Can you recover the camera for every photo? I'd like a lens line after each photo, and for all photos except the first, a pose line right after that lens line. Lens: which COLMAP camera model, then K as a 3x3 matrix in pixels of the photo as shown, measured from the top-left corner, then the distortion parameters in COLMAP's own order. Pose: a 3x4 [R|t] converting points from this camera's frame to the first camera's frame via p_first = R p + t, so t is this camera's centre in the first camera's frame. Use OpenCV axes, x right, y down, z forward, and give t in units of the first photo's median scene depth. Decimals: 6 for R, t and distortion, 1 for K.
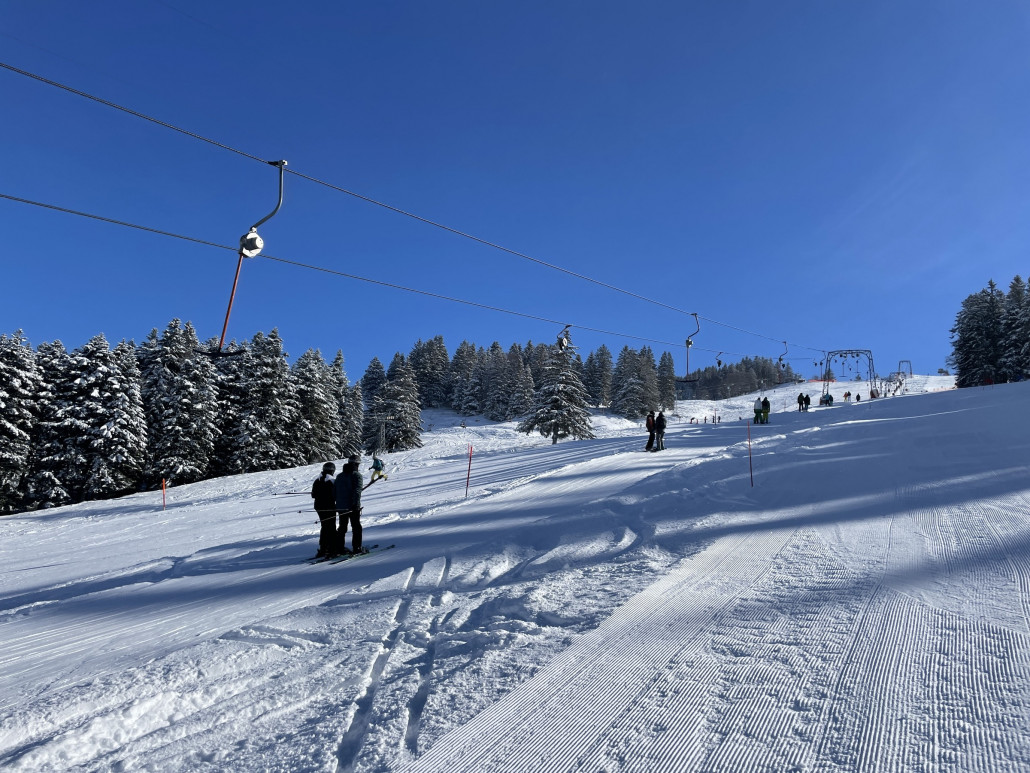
lens RADIAL K [[669.2, 0, 515.0], [0, 669.2, 386.5], [0, 0, 1]] dist [0.022625, -0.001762]
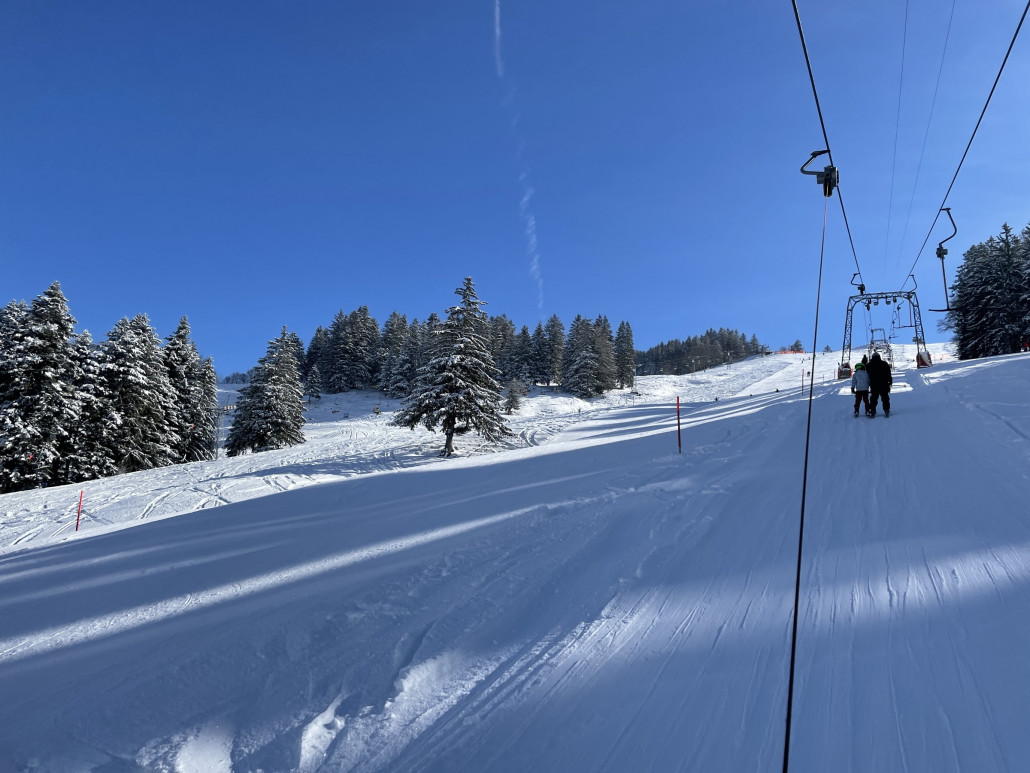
lens RADIAL K [[669.2, 0, 515.0], [0, 669.2, 386.5], [0, 0, 1]] dist [0.022625, -0.001762]
pose [[0.998598, -0.018828, 0.049465, 0.075161], [0.017212, 0.999311, 0.032894, 0.005701], [-0.050050, -0.031996, 0.998234, 0.248916]]
